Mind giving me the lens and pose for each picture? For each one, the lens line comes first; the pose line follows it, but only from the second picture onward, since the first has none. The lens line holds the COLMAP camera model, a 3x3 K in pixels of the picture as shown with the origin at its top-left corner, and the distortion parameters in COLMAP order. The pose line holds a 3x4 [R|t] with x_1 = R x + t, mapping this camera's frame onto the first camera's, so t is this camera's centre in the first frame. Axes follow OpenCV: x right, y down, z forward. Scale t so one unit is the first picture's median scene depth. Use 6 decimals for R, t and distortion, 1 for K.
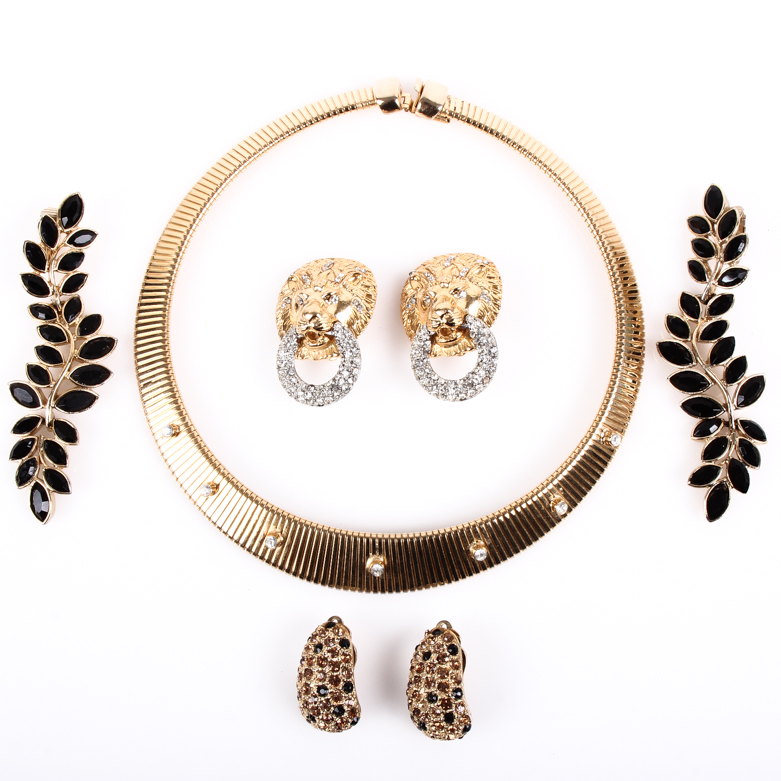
lens RADIAL K [[1404.6, 0, 390.5], [0, 1404.6, 390.5], [0, 0, 1]] dist [0.016234, -0.012977]
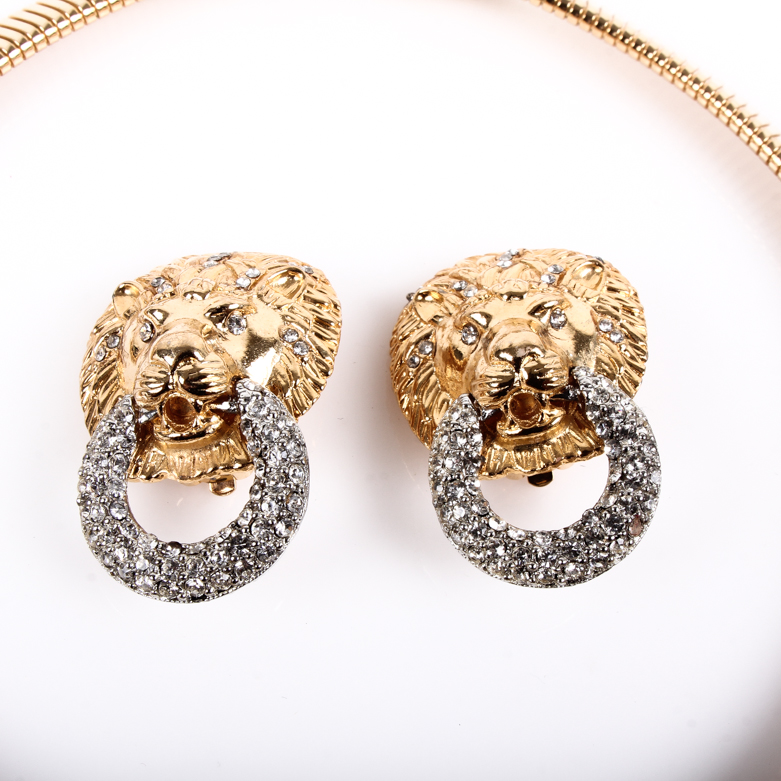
lens RADIAL K [[1404.6, 0, 390.5], [0, 1404.6, 390.5], [0, 0, 1]] dist [0.016234, -0.012977]
pose [[0.991193, 0.011792, 0.131902, -0.048720], [0.020372, 0.970594, -0.239860, 0.046490], [-0.130852, 0.240435, 0.961805, 0.627317]]
